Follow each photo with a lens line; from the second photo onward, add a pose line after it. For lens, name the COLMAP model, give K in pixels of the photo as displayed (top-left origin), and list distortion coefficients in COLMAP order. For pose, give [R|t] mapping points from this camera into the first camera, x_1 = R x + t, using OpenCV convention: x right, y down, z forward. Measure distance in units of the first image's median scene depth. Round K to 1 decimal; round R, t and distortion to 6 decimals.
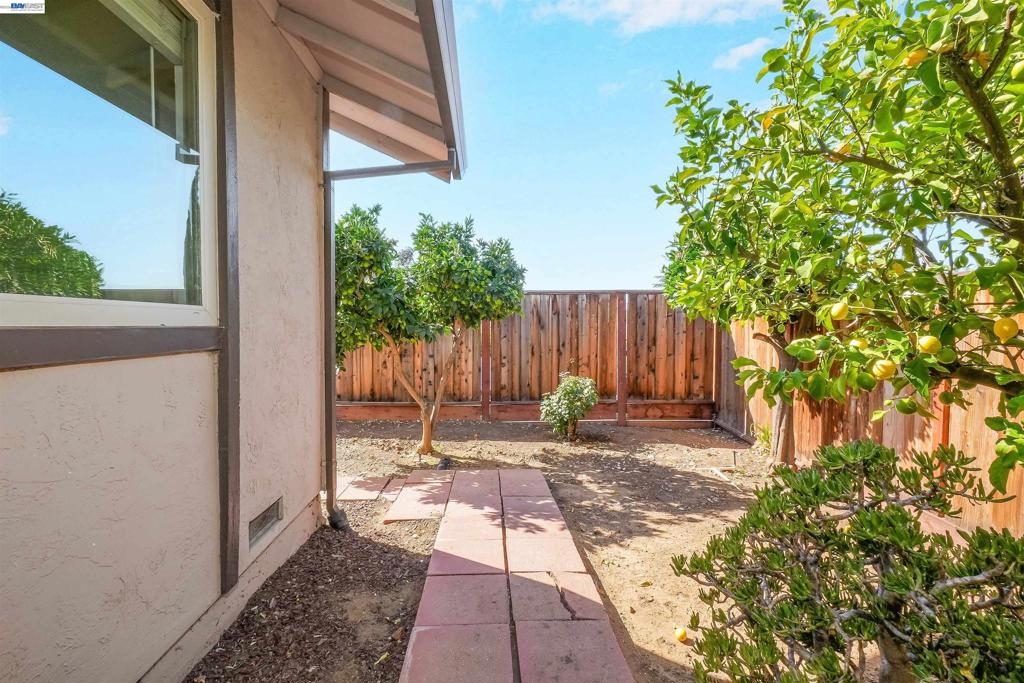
lens RADIAL K [[449.1, 0, 510.1], [0, 449.1, 340.8], [0, 0, 1]] dist [-0.010120, -0.000336]
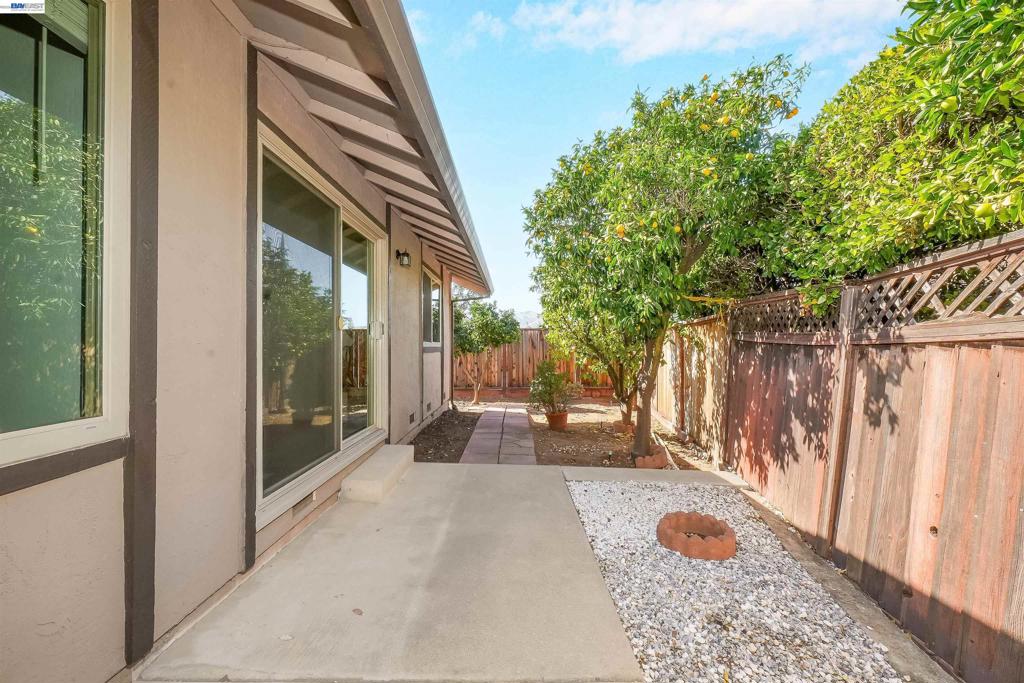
lens RADIAL K [[449.1, 0, 510.3], [0, 449.1, 338.1], [0, 0, 1]] dist [-0.010120, -0.000336]
pose [[0.997604, -0.001929, -0.069149, 0.119199], [-0.001631, 0.998677, -0.051395, 0.030290], [0.069157, 0.051385, 0.996282, -1.053171]]
